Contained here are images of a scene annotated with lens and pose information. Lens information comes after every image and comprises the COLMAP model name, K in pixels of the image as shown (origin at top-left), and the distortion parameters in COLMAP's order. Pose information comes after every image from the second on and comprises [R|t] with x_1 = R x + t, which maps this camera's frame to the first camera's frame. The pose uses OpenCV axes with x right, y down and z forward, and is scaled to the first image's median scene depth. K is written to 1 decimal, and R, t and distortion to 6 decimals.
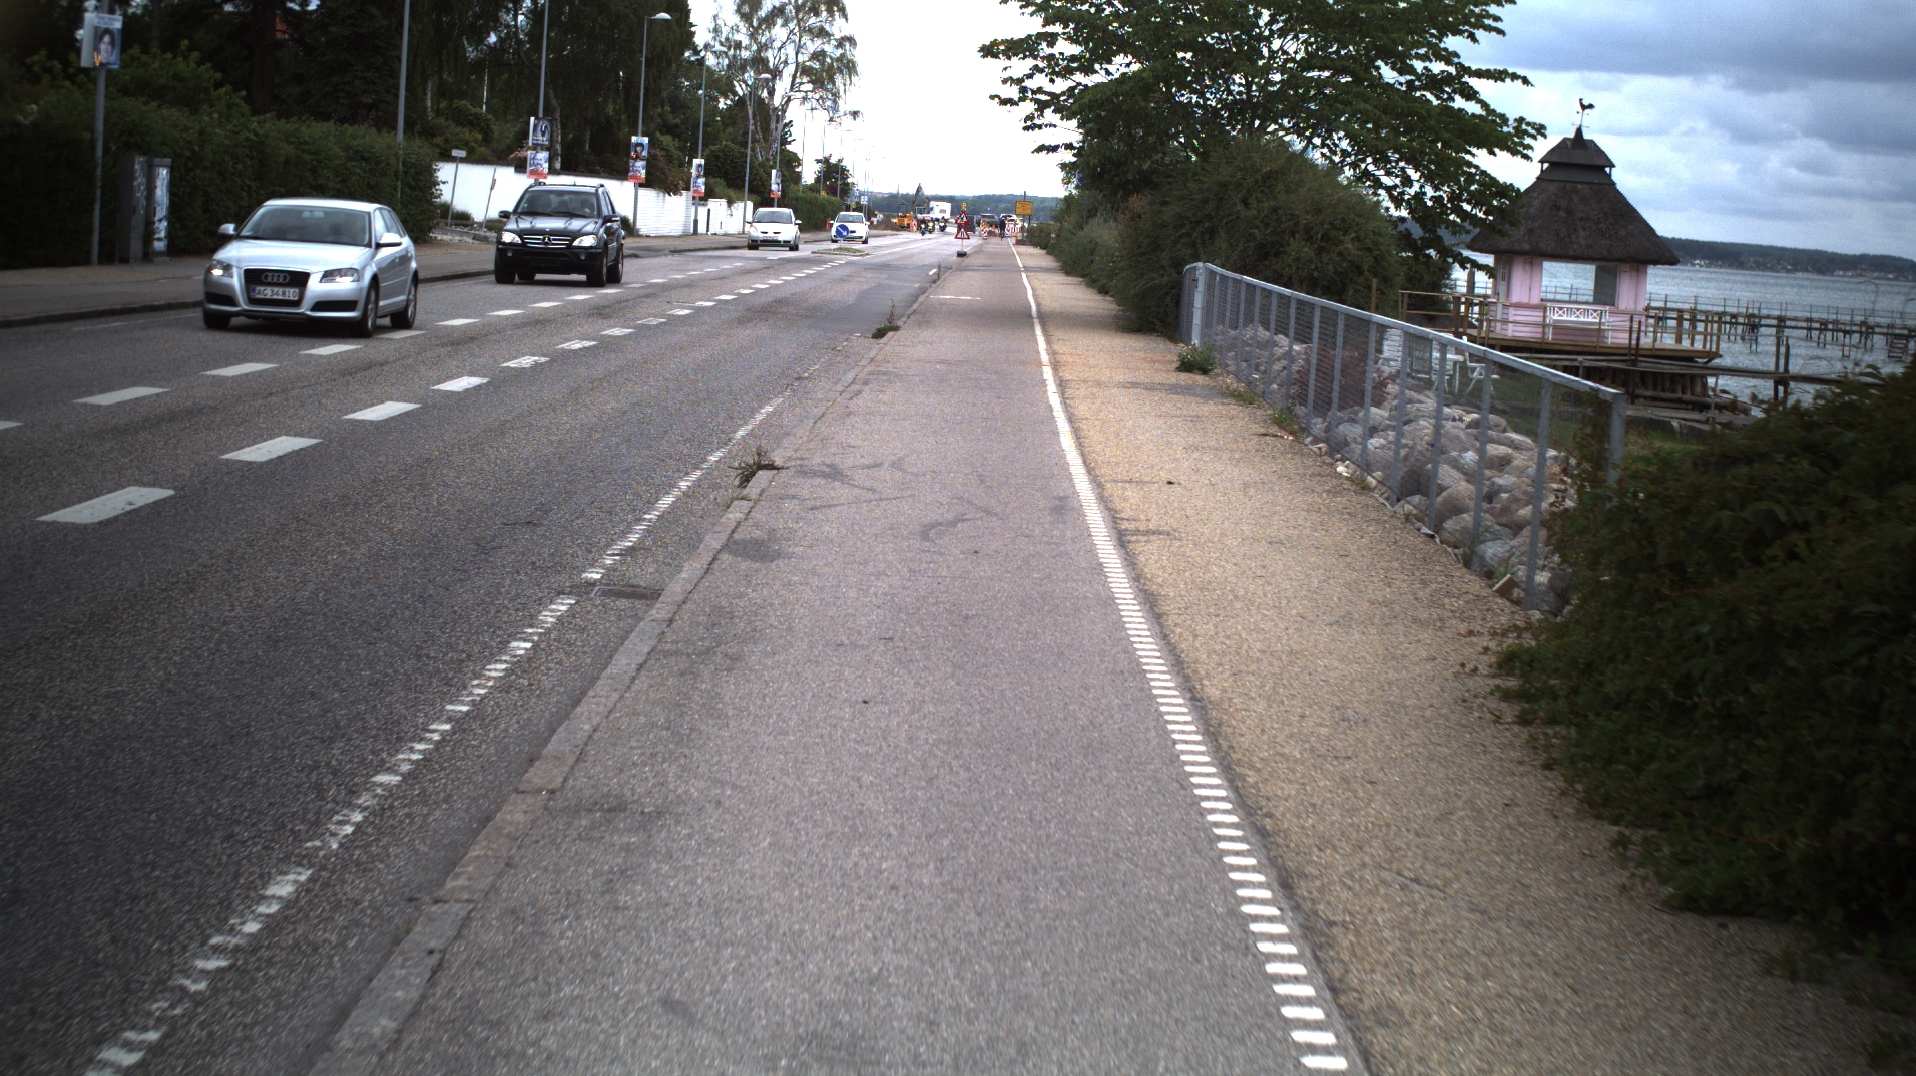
lens RADIAL K [[3290.8, 0, 958.0], [0, 3290.8, 538.0], [0, 0, 1]] dist [-0.263437, 0.178259]
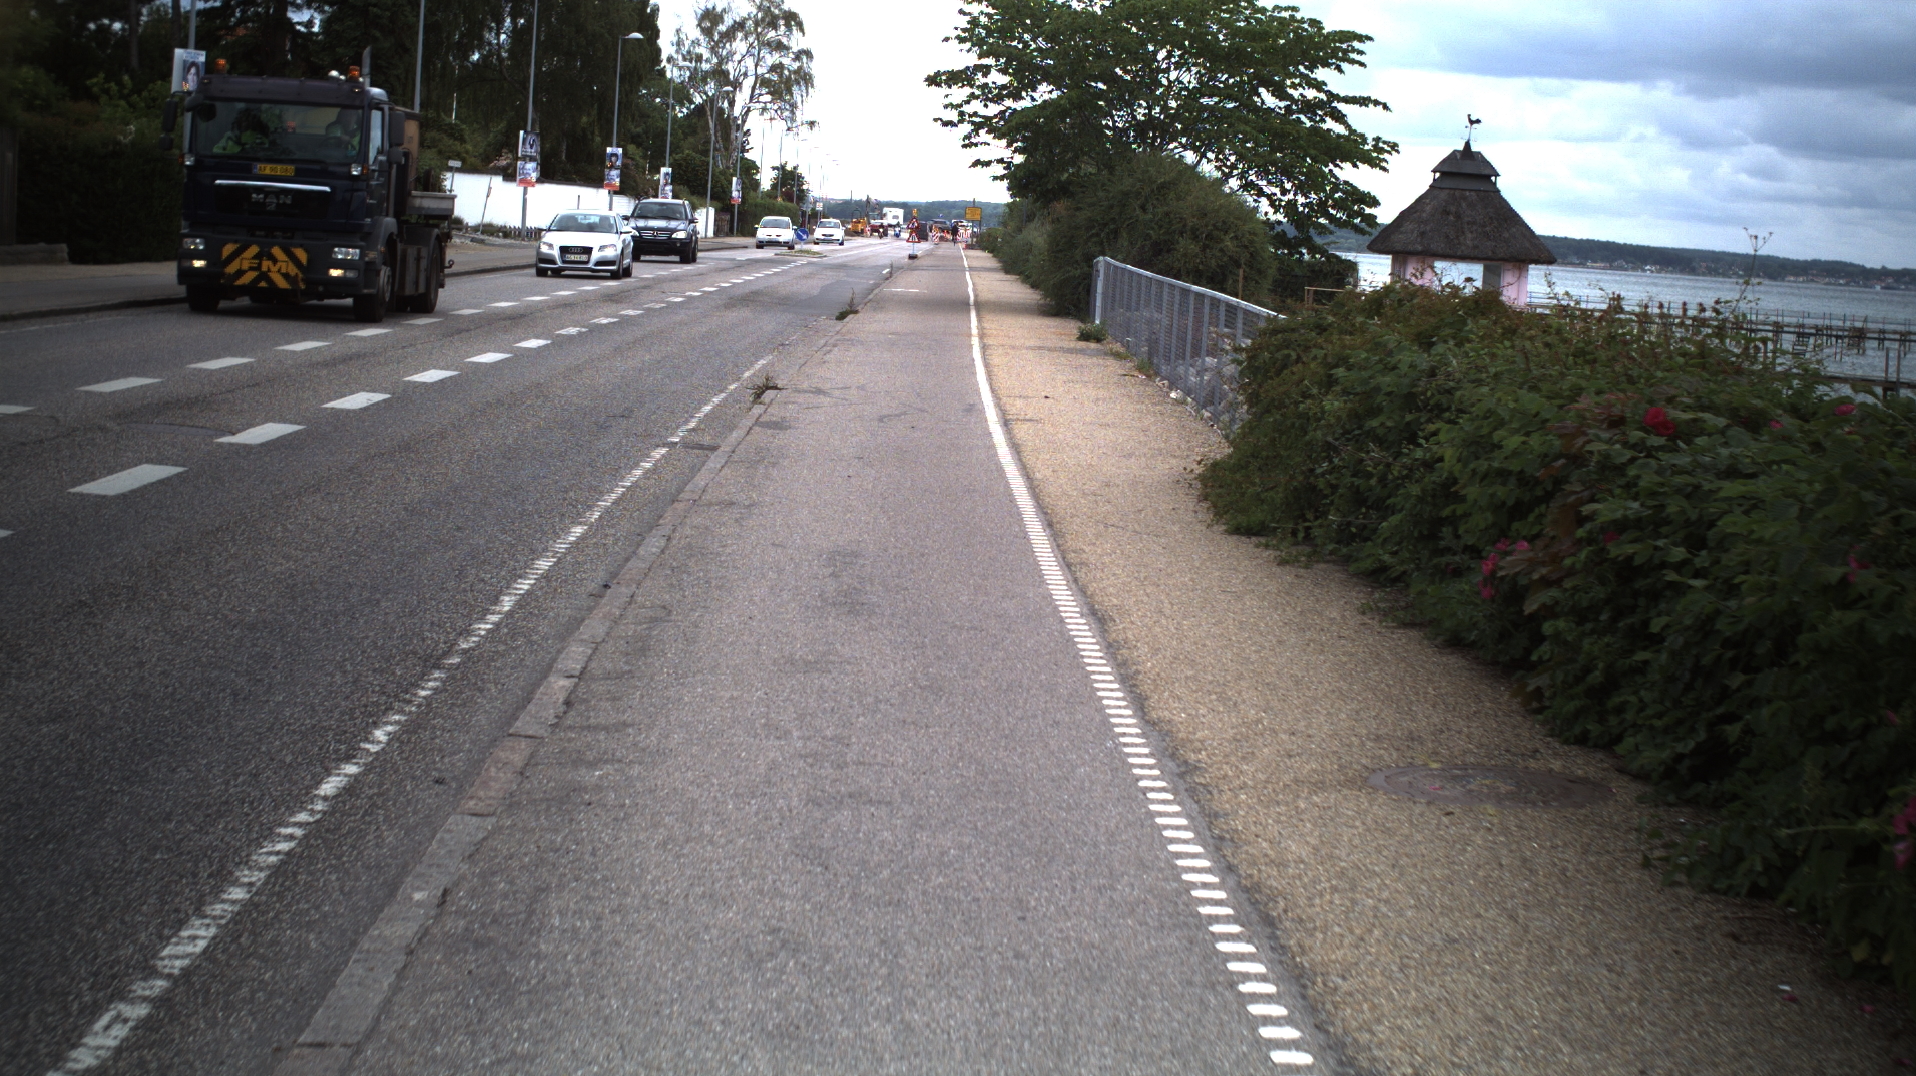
lens RADIAL K [[3290.8, 0, 958.0], [0, 3290.8, 538.0], [0, 0, 1]] dist [-0.263437, 0.178259]
pose [[0.999899, -0.000924, 0.014153, 0.001137], [0.000950, 0.999998, -0.001831, 0.014236], [-0.014151, 0.001845, 0.999898, -0.138596]]
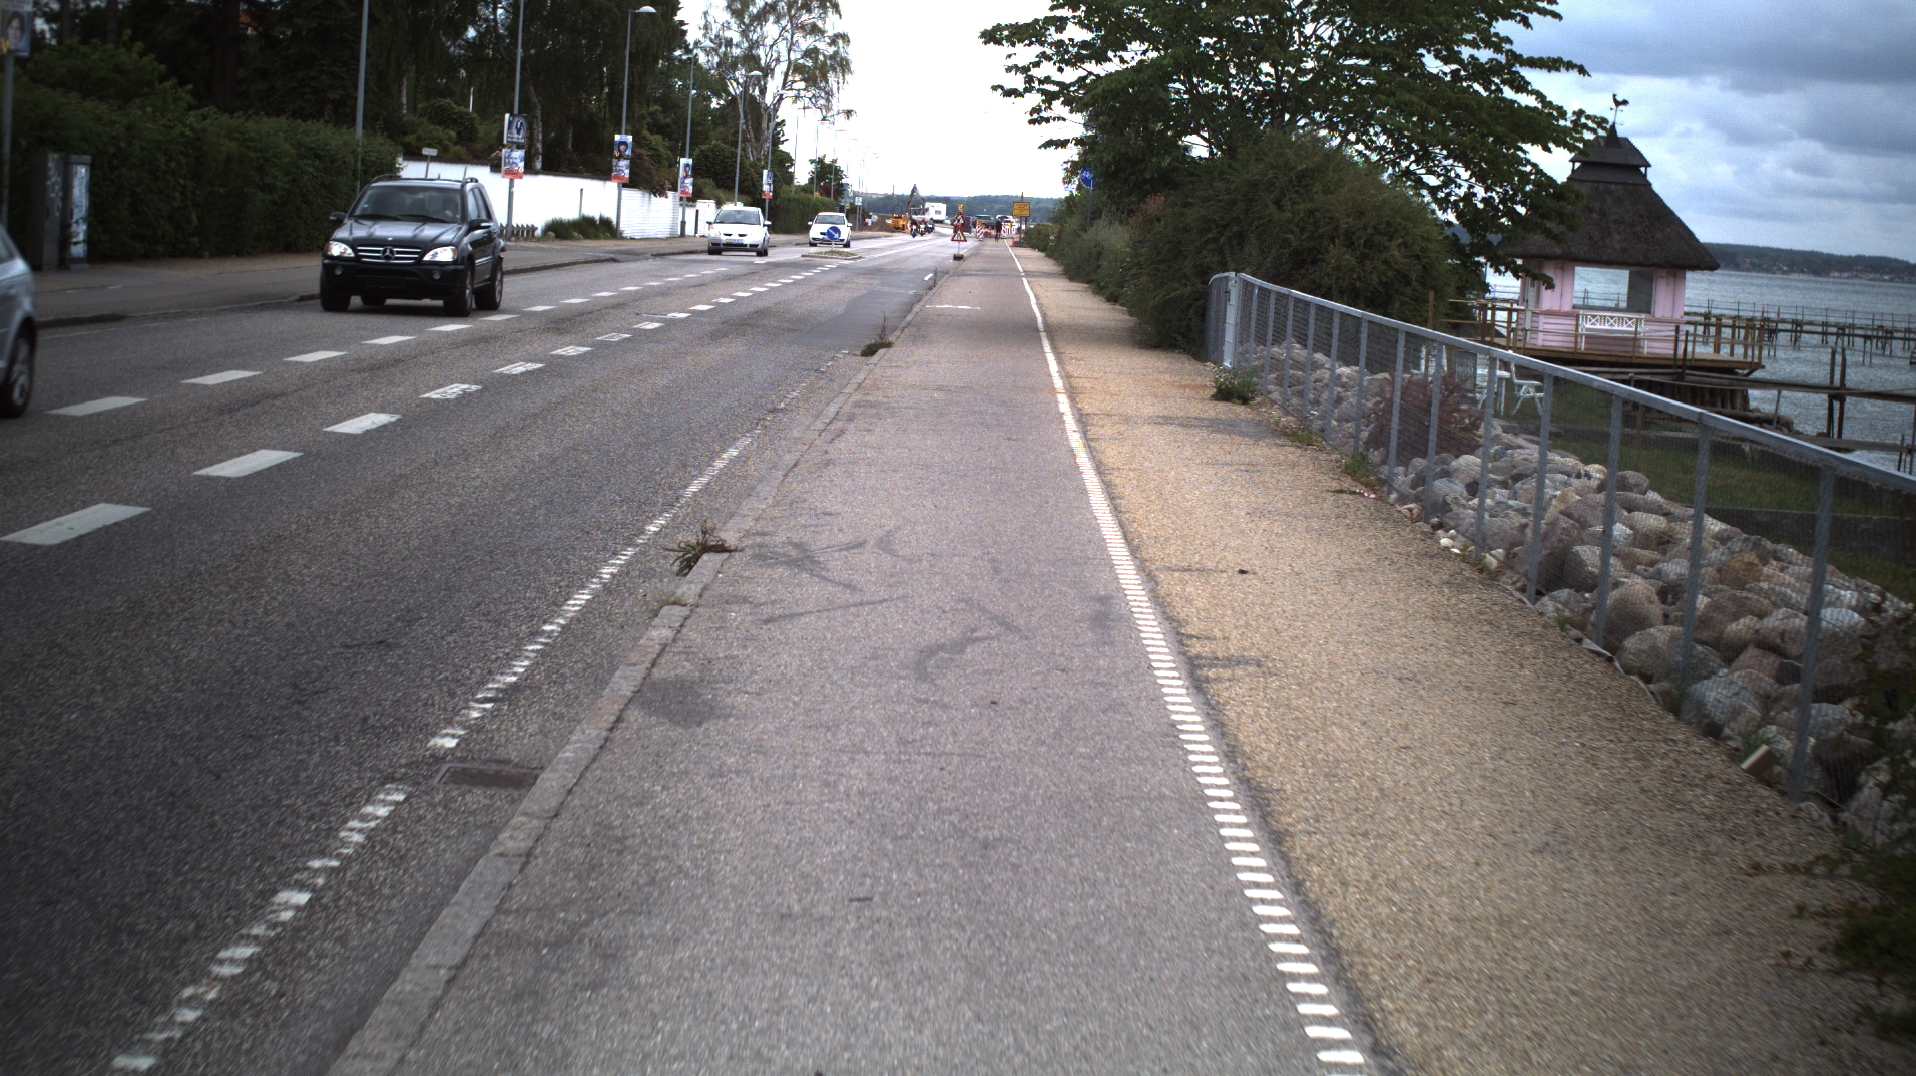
lens RADIAL K [[3290.8, 0, 958.0], [0, 3290.8, 538.0], [0, 0, 1]] dist [-0.263437, 0.178259]
pose [[0.999999, 0.000357, 0.001522, -0.000770], [-0.000357, 1.000000, -0.000290, -0.007127], [-0.001522, 0.000289, 0.999999, 0.068941]]
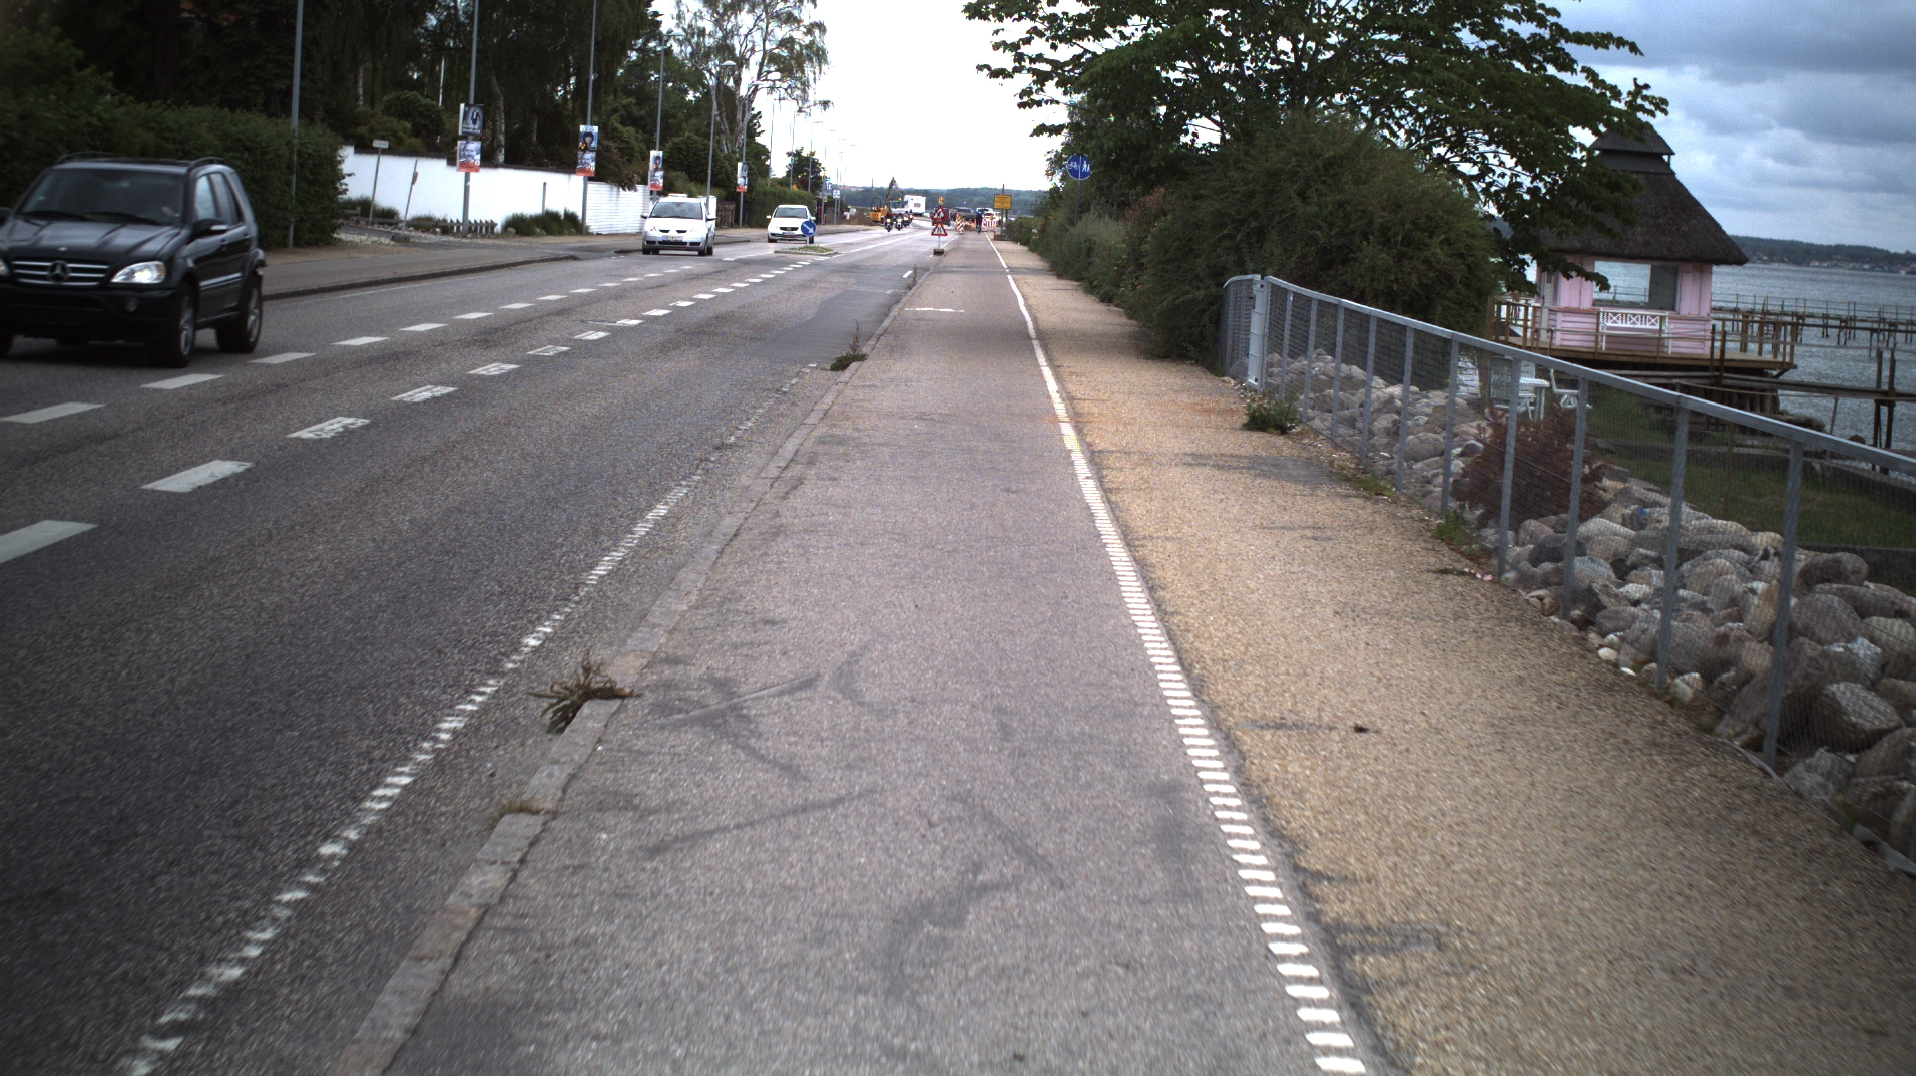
lens RADIAL K [[3290.8, 0, 958.0], [0, 3290.8, 538.0], [0, 0, 1]] dist [-0.263437, 0.178259]
pose [[0.999965, -0.003836, 0.007418, -0.001147], [0.003822, 0.999991, 0.001953, -0.014252], [-0.007425, -0.001925, 0.999971, 0.137943]]
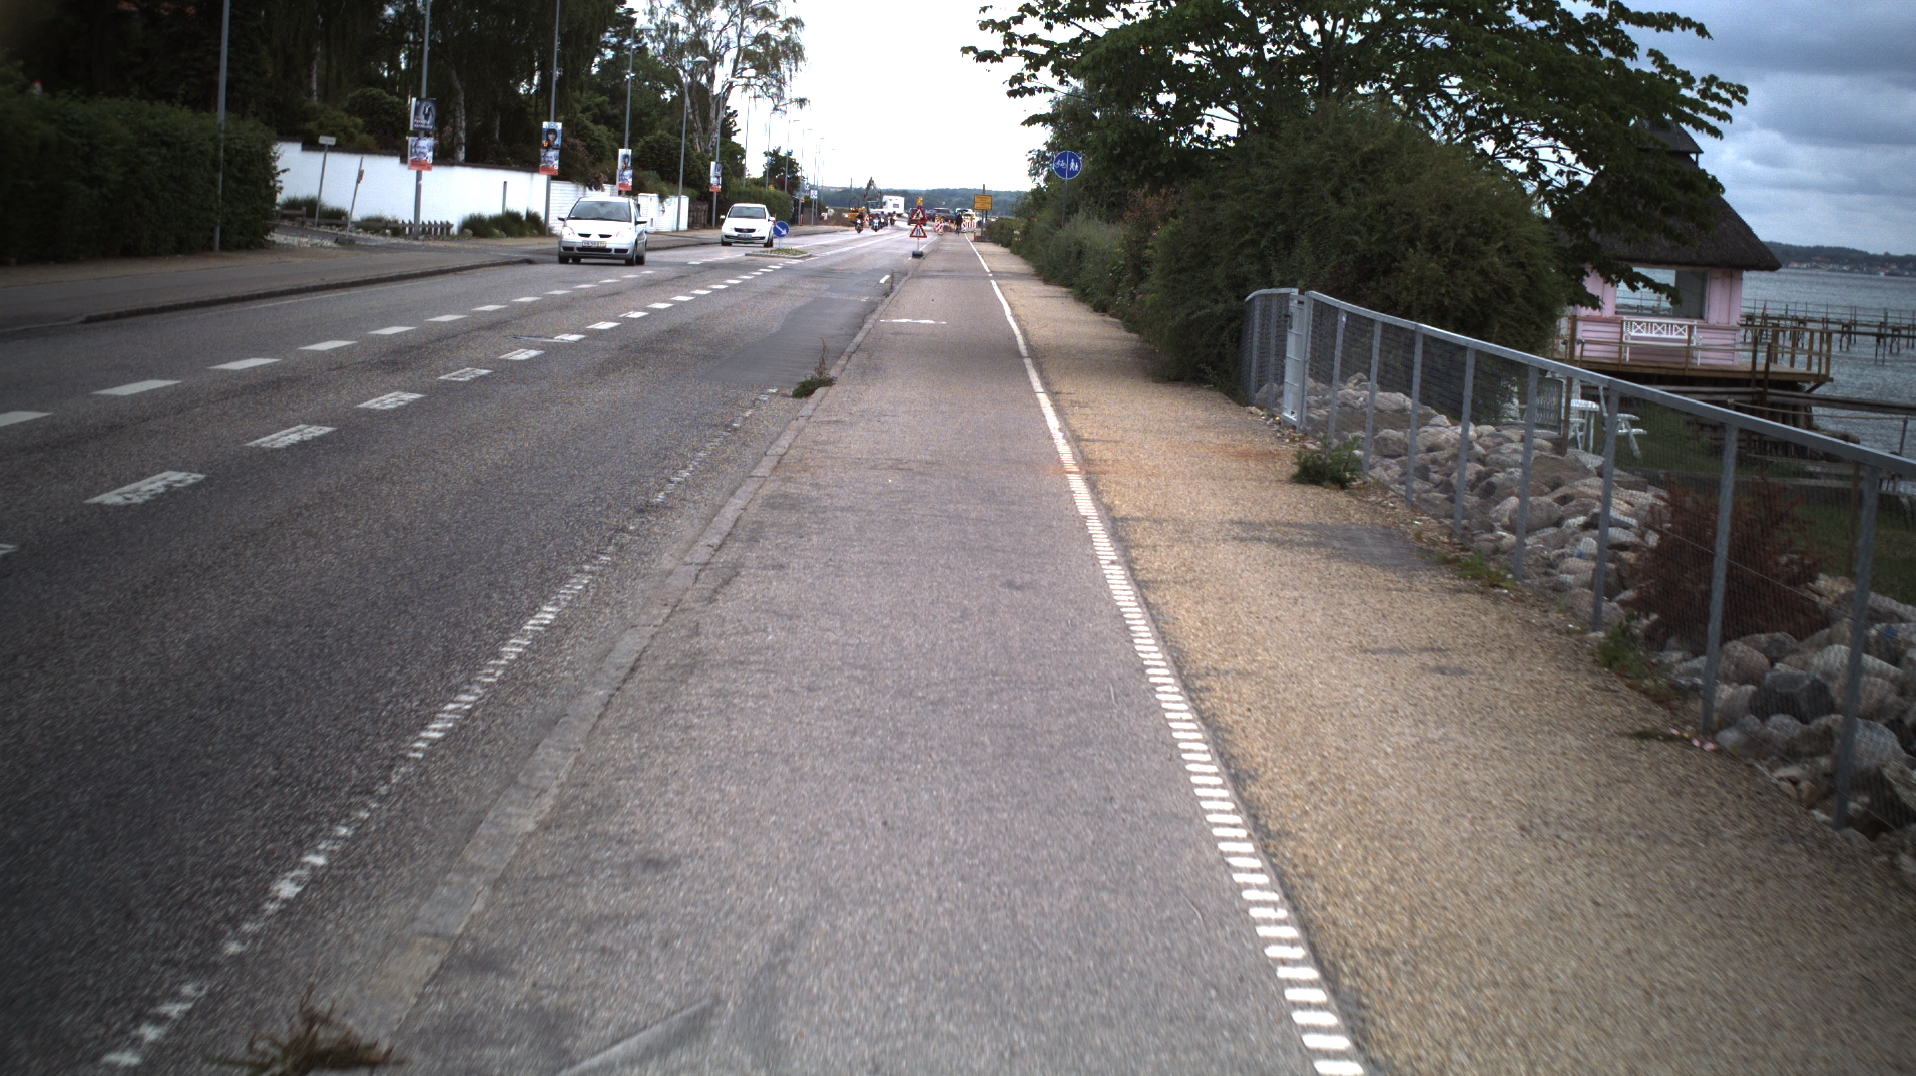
lens RADIAL K [[3290.8, 0, 958.0], [0, 3290.8, 538.0], [0, 0, 1]] dist [-0.263437, 0.178259]
pose [[0.999898, -0.003009, 0.013947, -0.001096], [0.002984, 0.999994, 0.001814, -0.021146], [-0.013952, -0.001773, 0.999901, 0.206997]]
